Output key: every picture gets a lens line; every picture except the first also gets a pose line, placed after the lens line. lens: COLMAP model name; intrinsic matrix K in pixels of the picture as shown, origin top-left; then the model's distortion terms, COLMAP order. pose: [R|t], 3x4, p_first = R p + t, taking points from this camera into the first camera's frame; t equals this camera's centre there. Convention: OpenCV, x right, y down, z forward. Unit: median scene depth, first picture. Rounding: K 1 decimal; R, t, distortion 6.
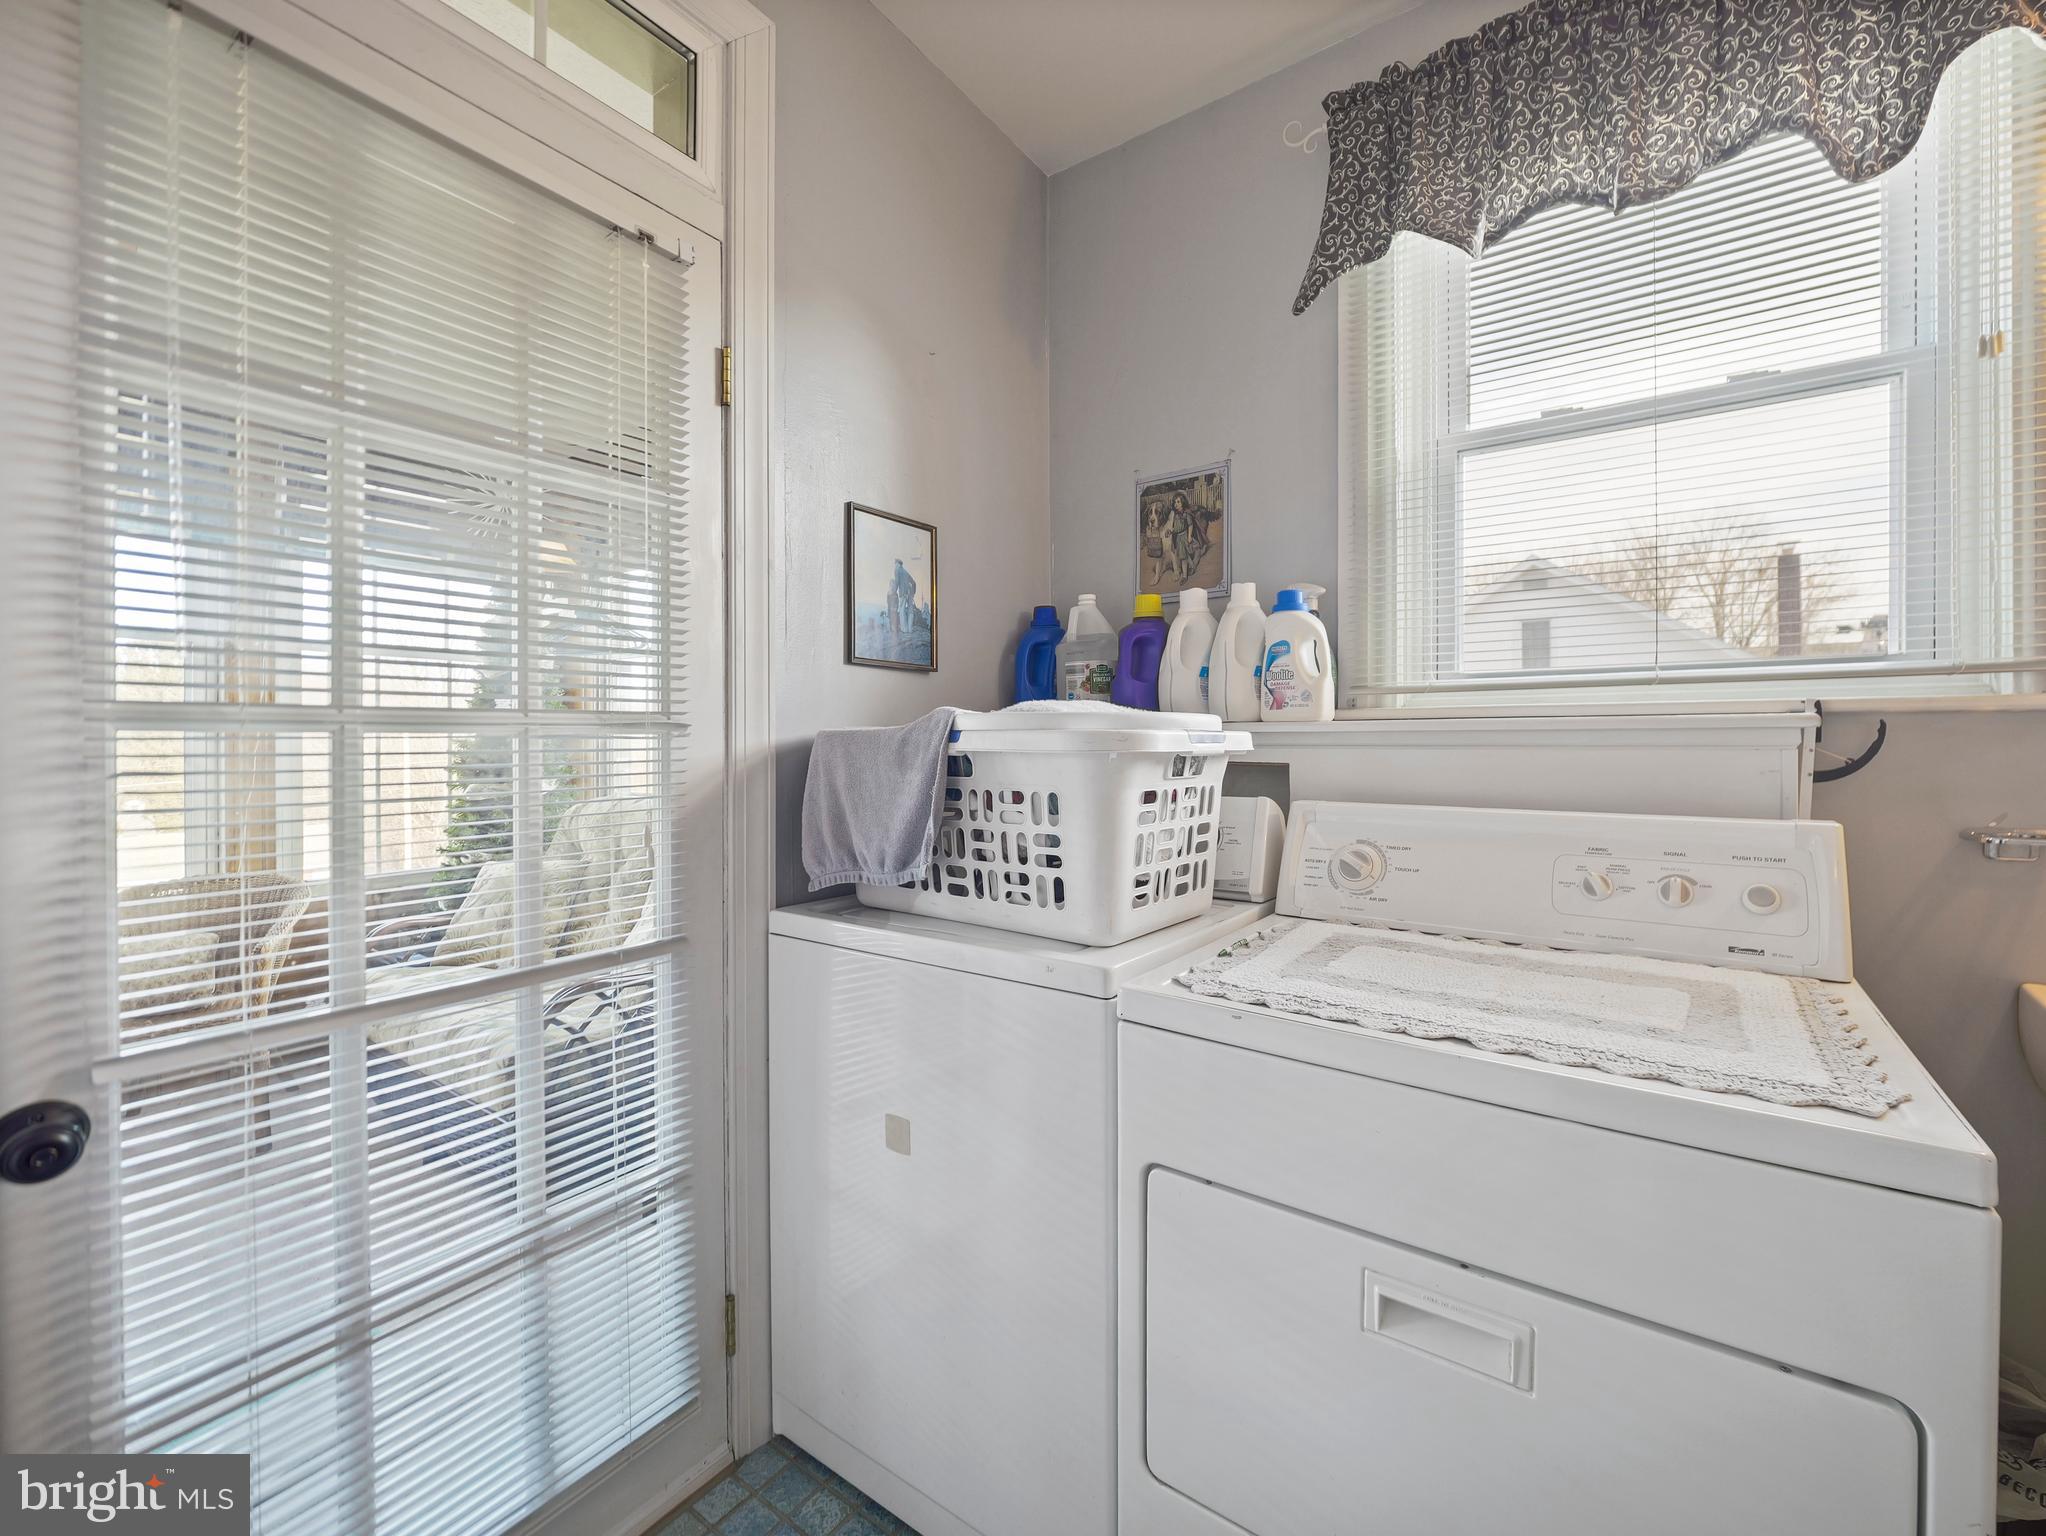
lens RADIAL K [[849.9, 0, 1044.2], [0, 849.9, 735.3], [0, 0, 1]] dist [-0.016255, 0.001445]
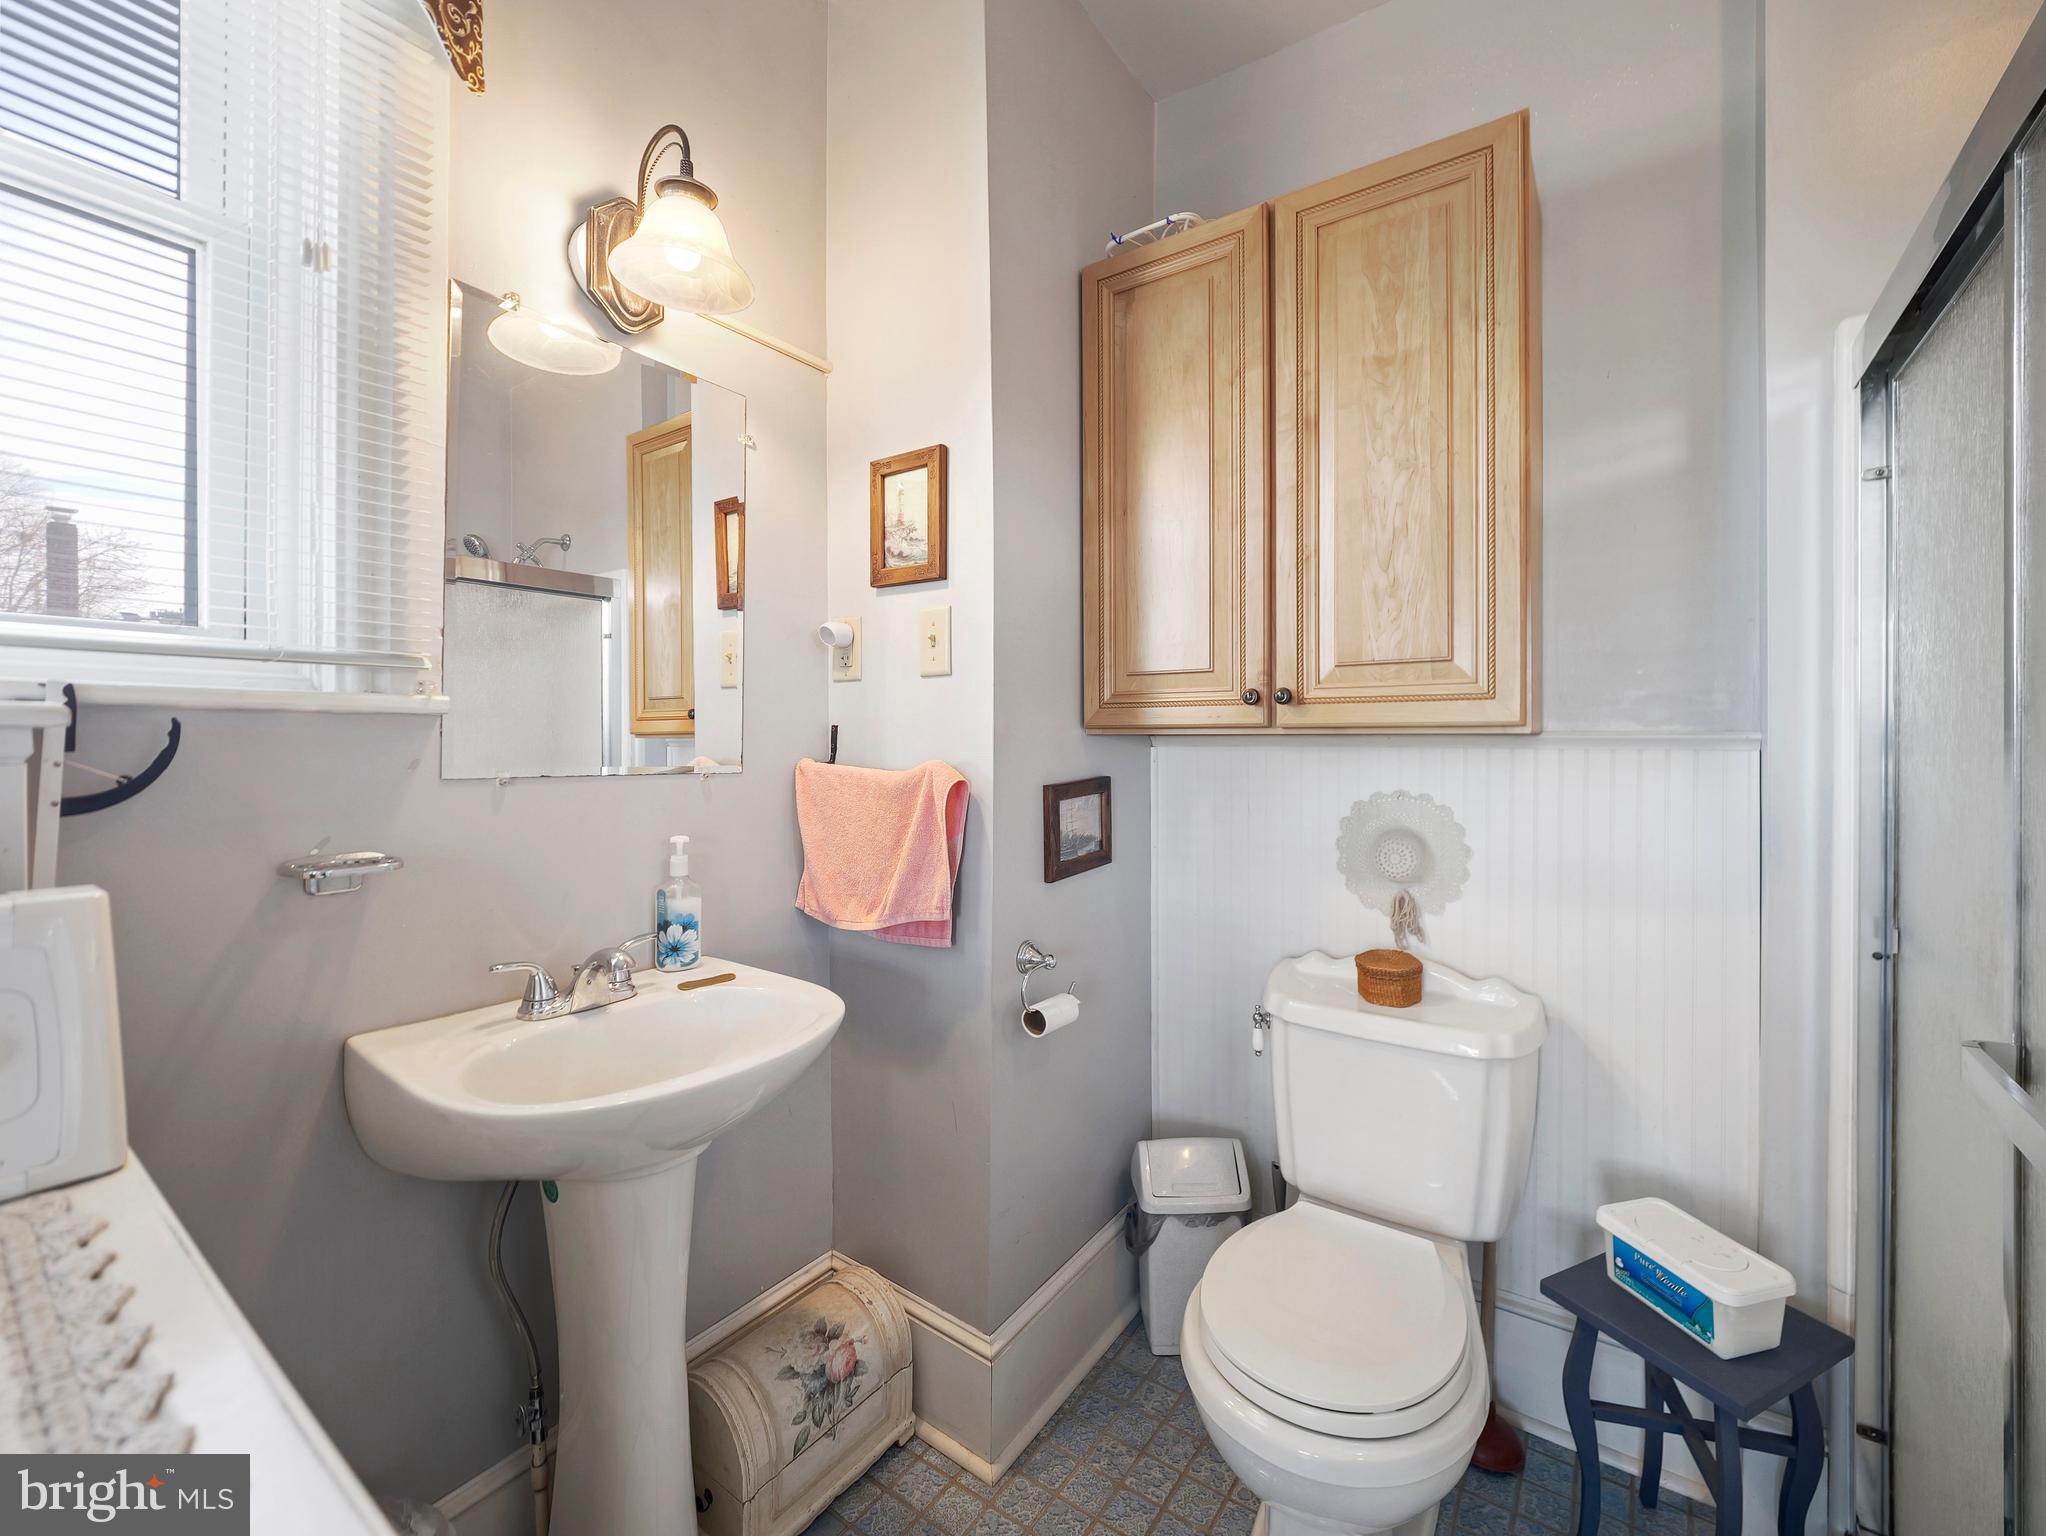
lens RADIAL K [[849.9, 0, 1024.6], [0, 849.9, 752.5], [0, 0, 1]] dist [-0.016255, 0.001445]
pose [[-0.006078, -0.005600, 0.999966, 0.321048], [-0.000991, 0.999984, 0.005594, 0.005021], [-0.999981, -0.000957, -0.006084, 0.317978]]
